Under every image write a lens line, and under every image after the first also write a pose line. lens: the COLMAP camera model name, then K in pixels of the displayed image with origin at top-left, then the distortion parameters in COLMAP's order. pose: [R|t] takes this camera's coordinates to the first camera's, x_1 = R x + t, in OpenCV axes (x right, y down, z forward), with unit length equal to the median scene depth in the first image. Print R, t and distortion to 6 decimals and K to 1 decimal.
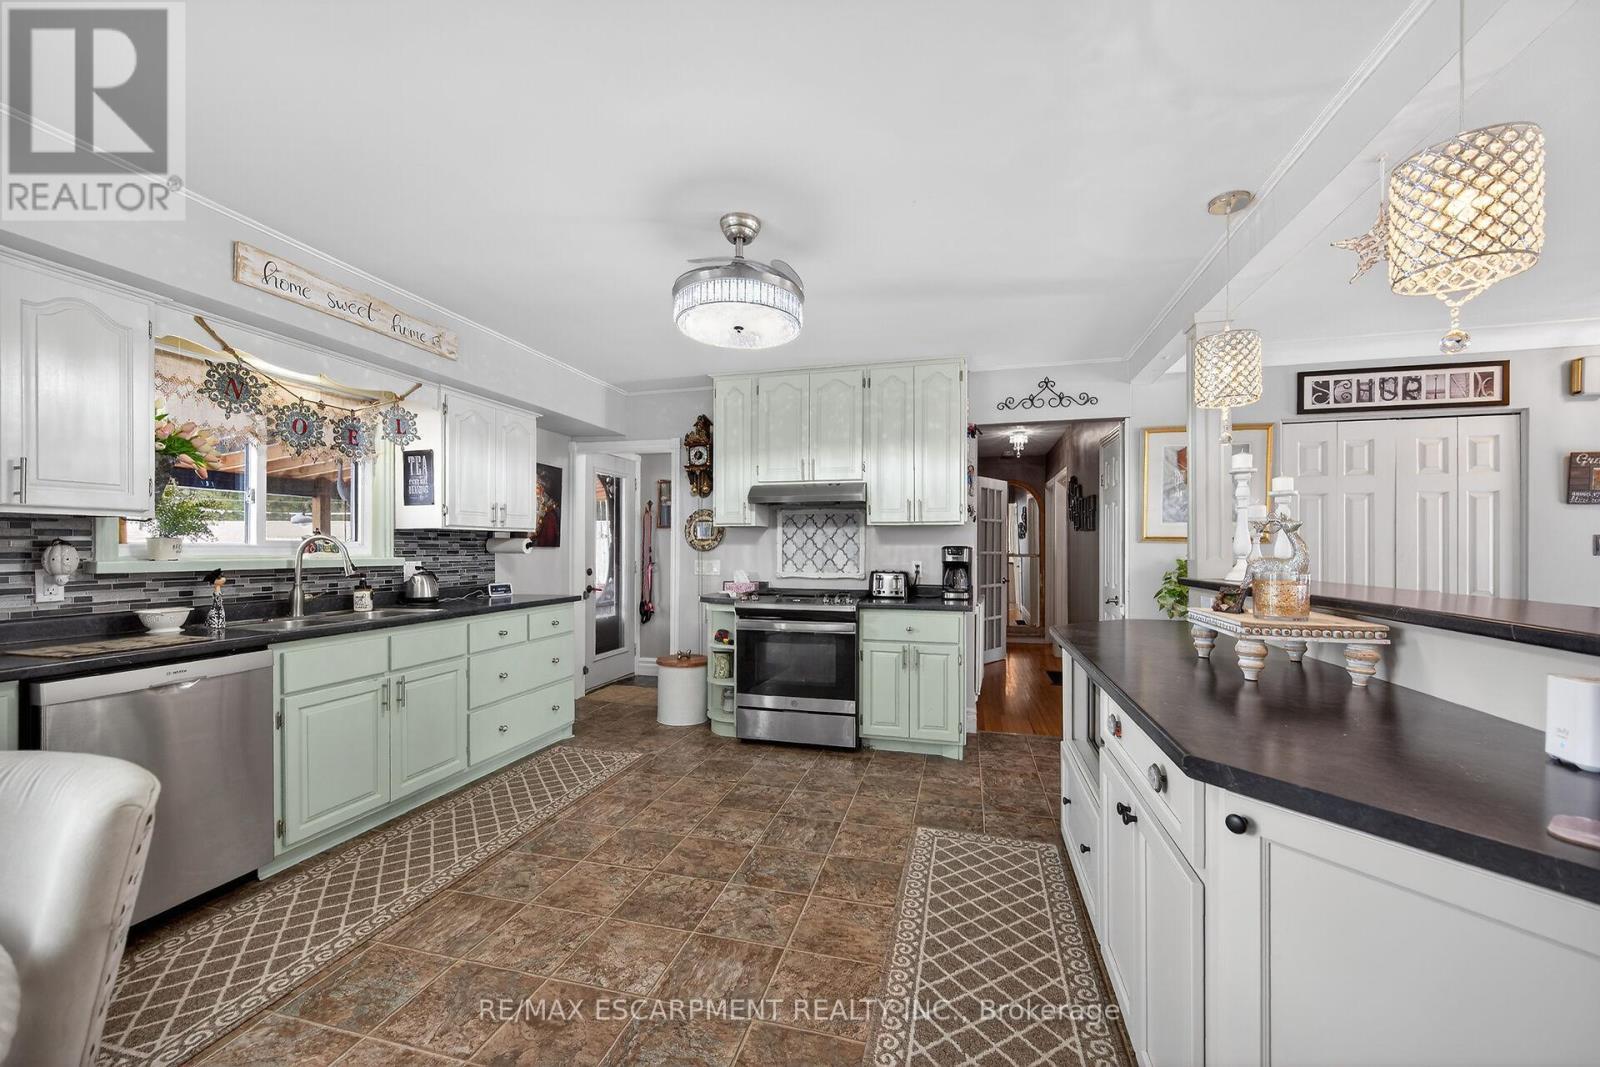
lens RADIAL K [[630.2, 0, 794.1], [0, 630.2, 545.0], [0, 0, 1]] dist [0.001905, -0.001038]
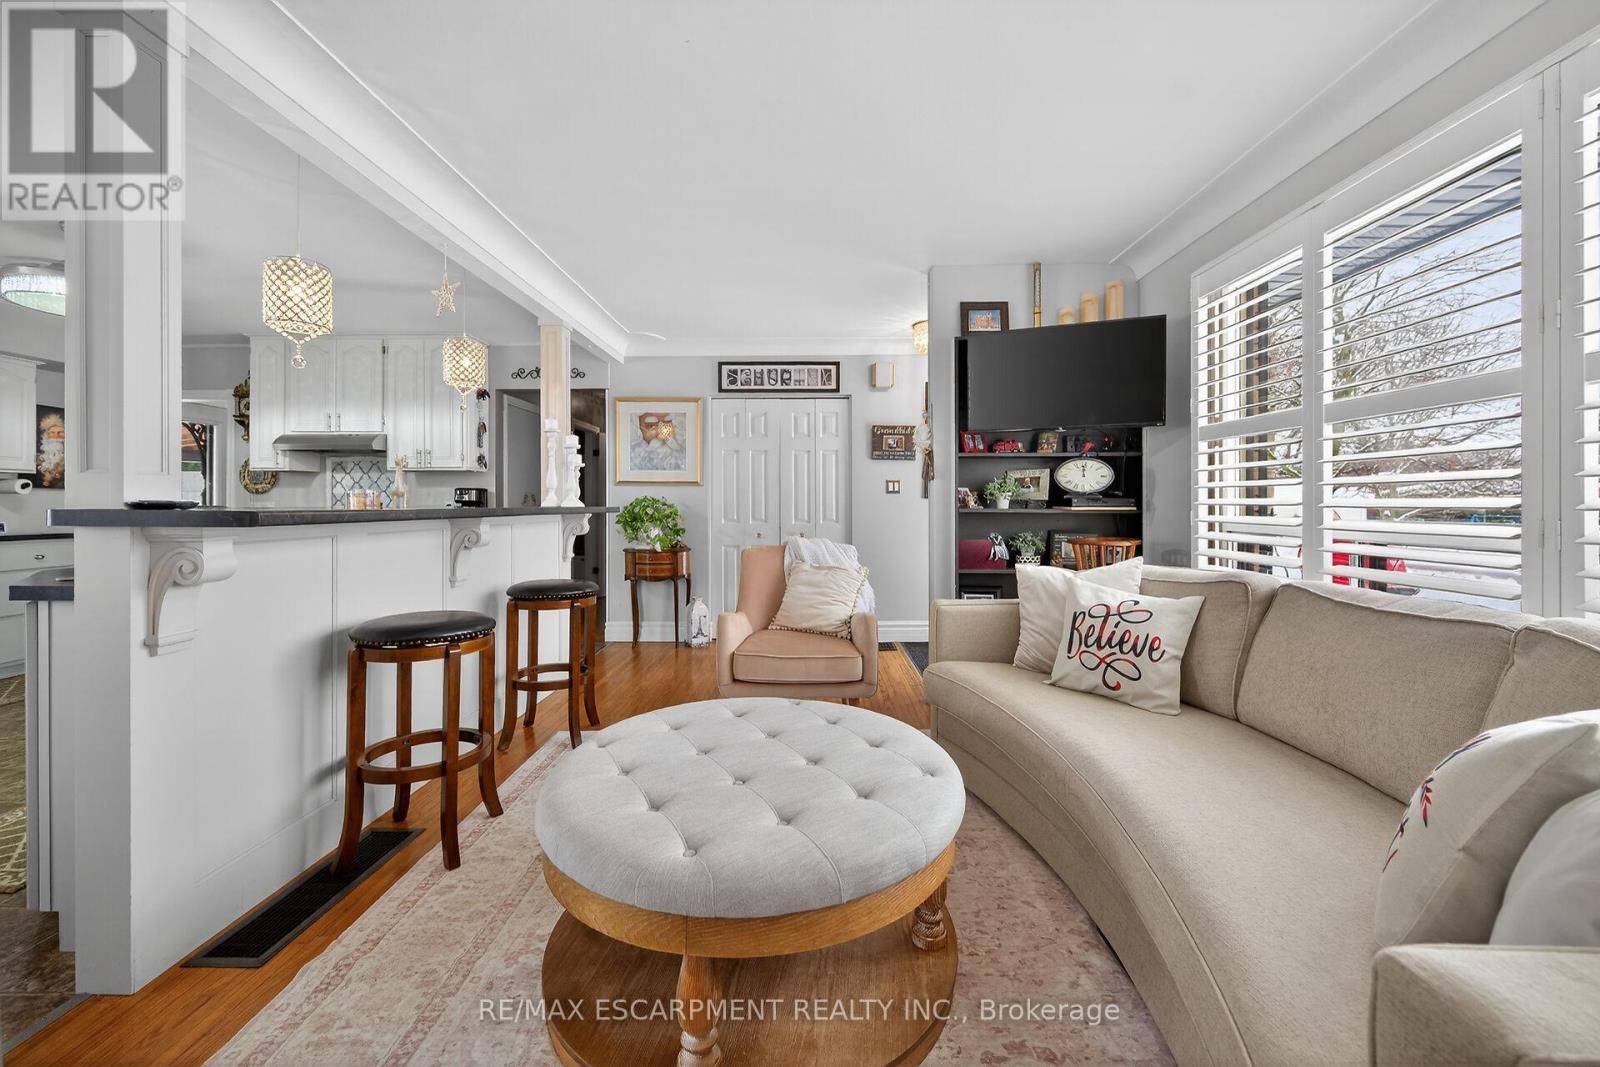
lens RADIAL K [[630.2, 0, 799.5], [0, 630.2, 499.9], [0, 0, 1]] dist [0.001905, -0.001038]
pose [[0.969485, -0.000965, 0.245149, 0.635287], [0.001424, 0.999998, -0.001695, 0.030601], [-0.245147, 0.001992, 0.969484, -0.377945]]
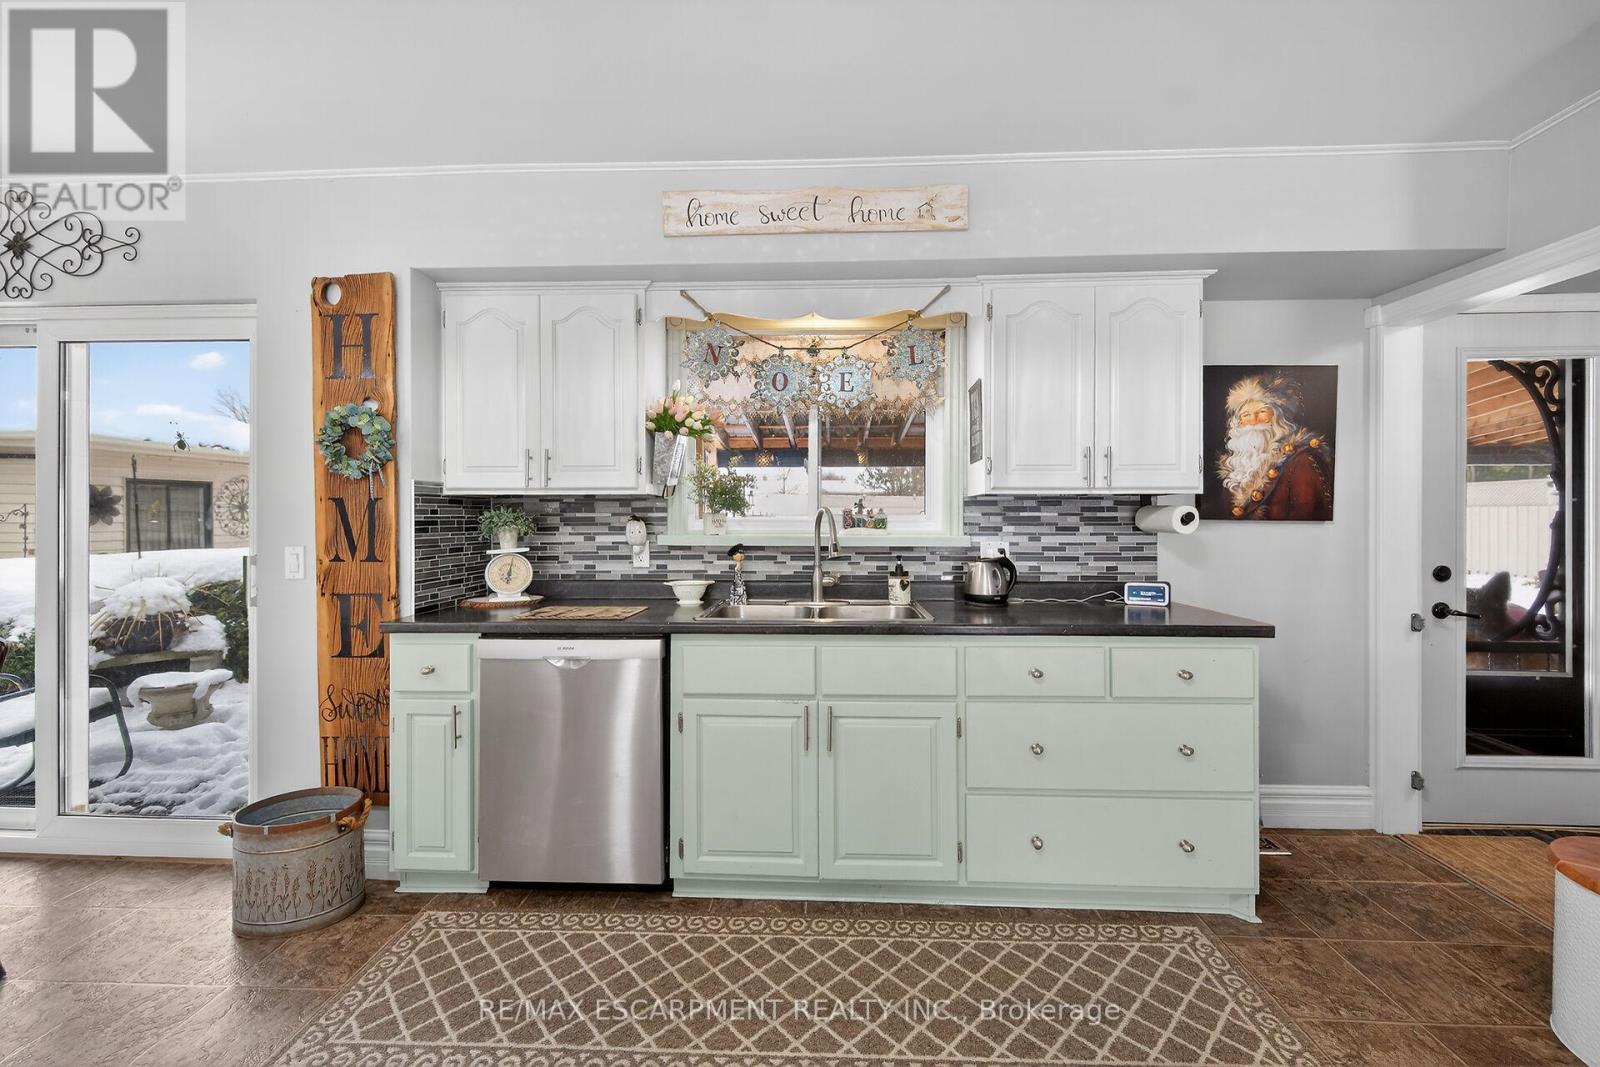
lens RADIAL K [[630.2, 0, 813.9], [0, 630.2, 517.7], [0, 0, 1]] dist [0.001905, -0.001038]
pose [[0.220779, -0.004121, -0.975315, 0.042689], [0.004931, 0.999983, -0.003109, 0.000291], [0.975311, -0.004123, 0.220796, 0.619315]]
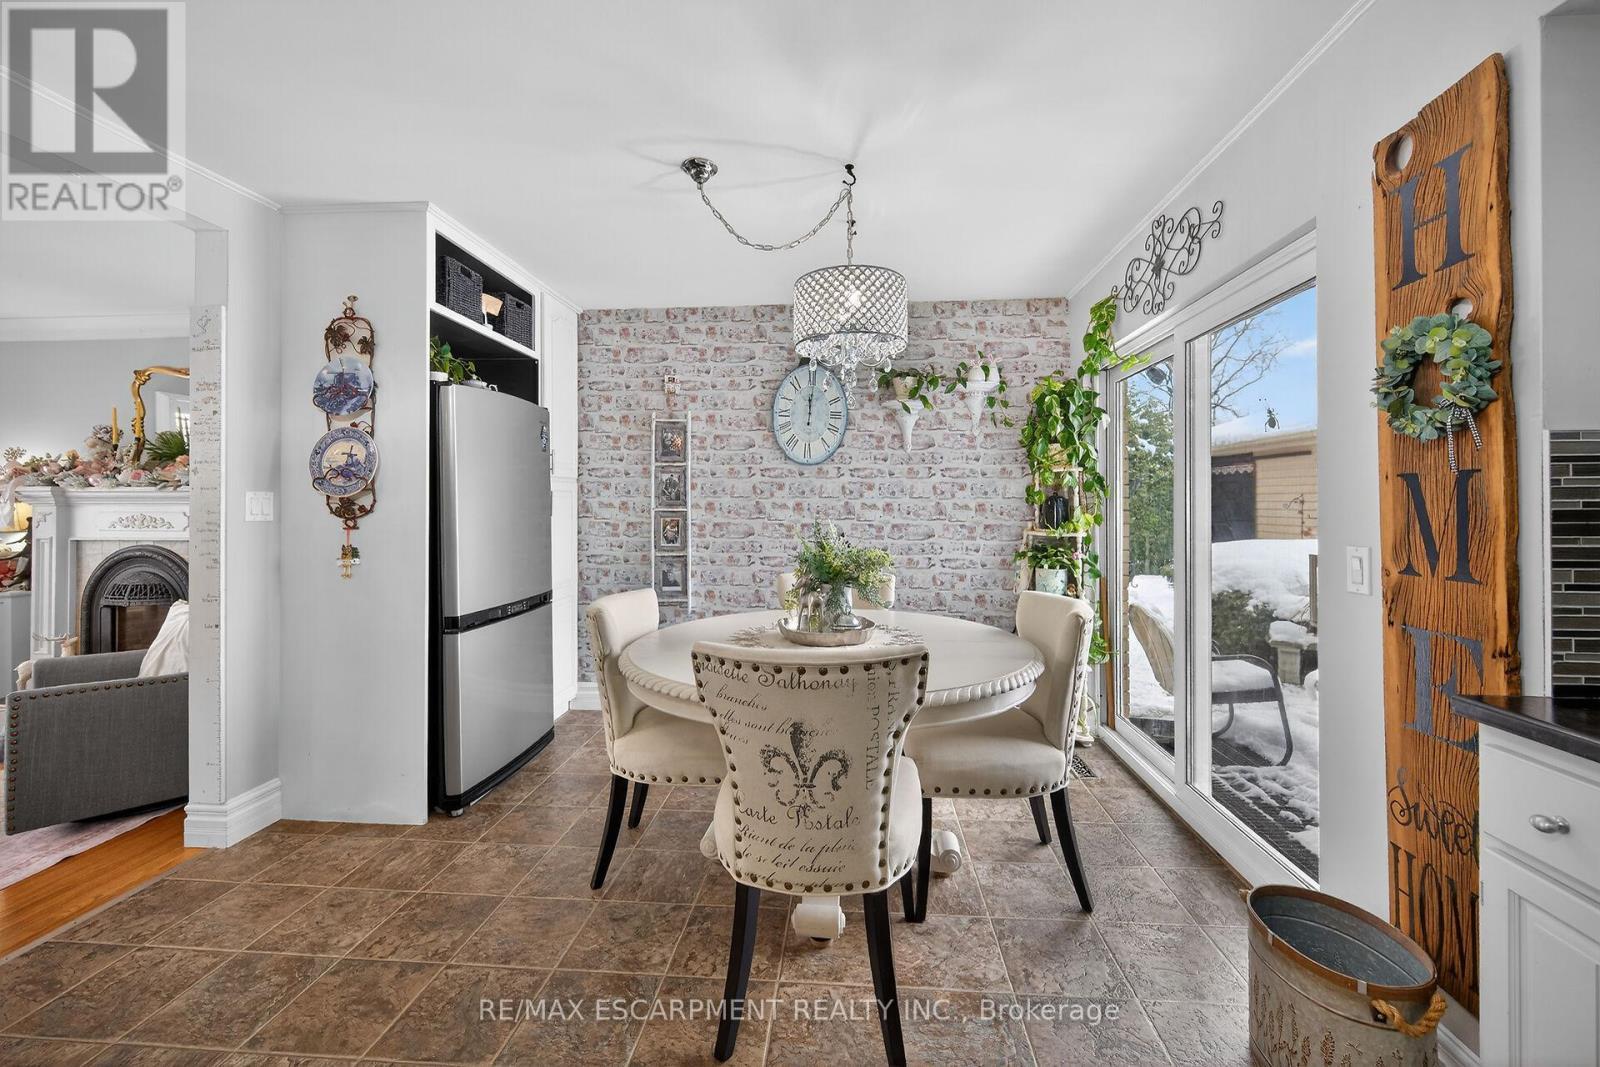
lens RADIAL K [[630.2, 0, 817.7], [0, 630.2, 504.3], [0, 0, 1]] dist [0.001905, -0.001038]
pose [[-0.983427, -0.001057, -0.181304, -0.220978], [0.000509, 0.999963, -0.008588, -0.001284], [0.181306, -0.008538, -0.983390, 0.615883]]
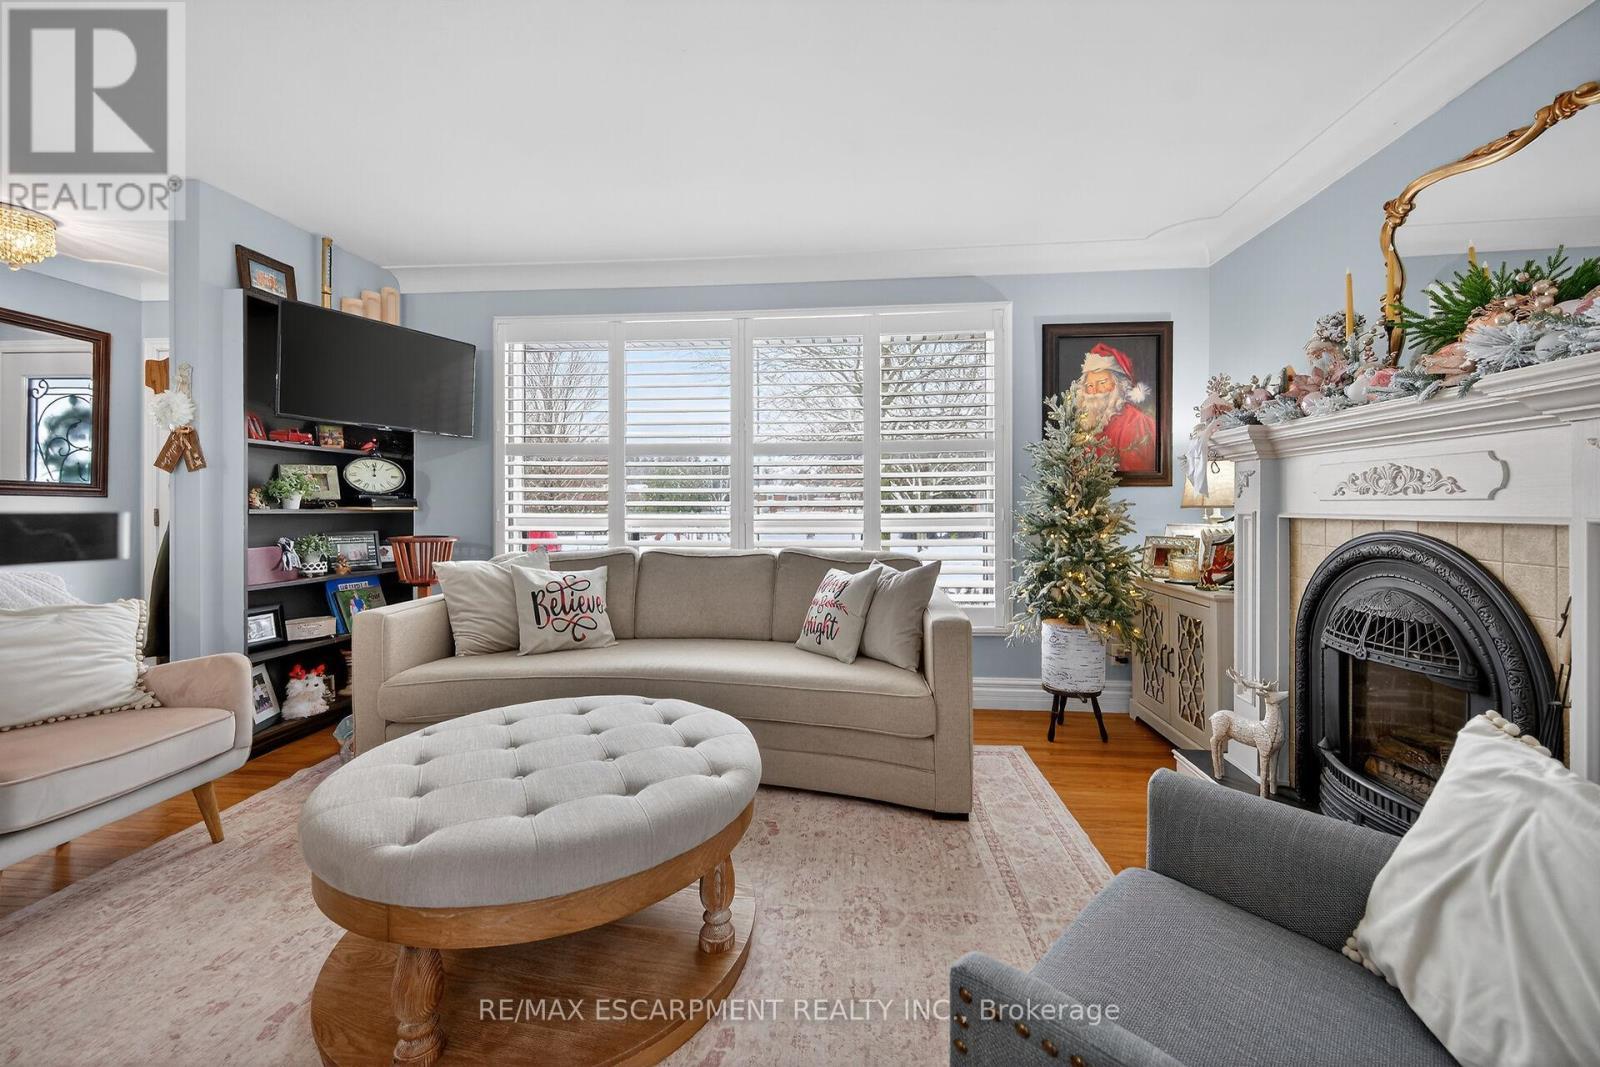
lens RADIAL K [[630.2, 0, 814.5], [0, 630.2, 502.6], [0, 0, 1]] dist [0.001905, -0.001038]
pose [[-0.163258, 0.002630, 0.986580, 0.259927], [-0.001950, 0.999994, -0.002988, 0.034803], [-0.986581, -0.002411, -0.163252, -0.061663]]
